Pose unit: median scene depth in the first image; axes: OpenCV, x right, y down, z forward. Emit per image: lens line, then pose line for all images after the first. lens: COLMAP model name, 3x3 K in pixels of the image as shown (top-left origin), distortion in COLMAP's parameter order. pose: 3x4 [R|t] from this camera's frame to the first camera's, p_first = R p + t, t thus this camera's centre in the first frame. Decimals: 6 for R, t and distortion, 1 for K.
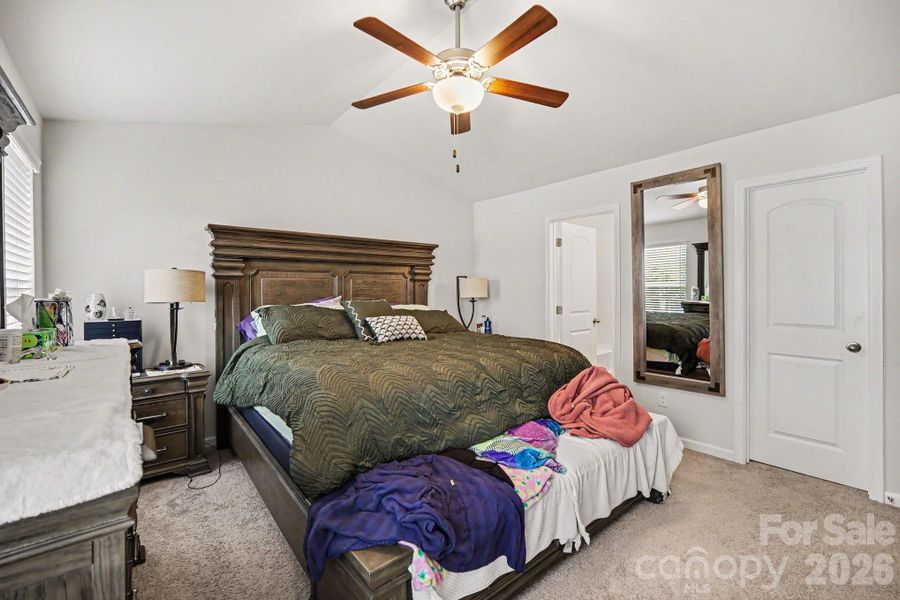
lens RADIAL K [[399.2, 0, 447.6], [0, 399.2, 289.6], [0, 0, 1]] dist [0.003752, 0.000886]
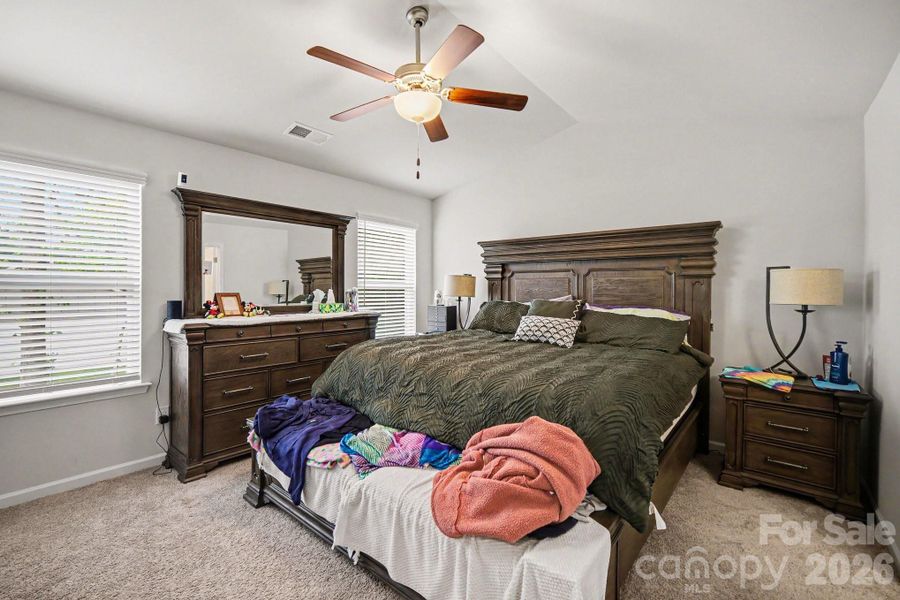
lens RADIAL K [[399.2, 0, 447.6], [0, 399.2, 289.6], [0, 0, 1]] dist [0.003752, 0.000886]
pose [[0.190815, 0.010498, -0.981570, 0.673808], [-0.002118, 0.999945, 0.010282, -0.007552], [0.981624, 0.000117, 0.190827, 0.533102]]
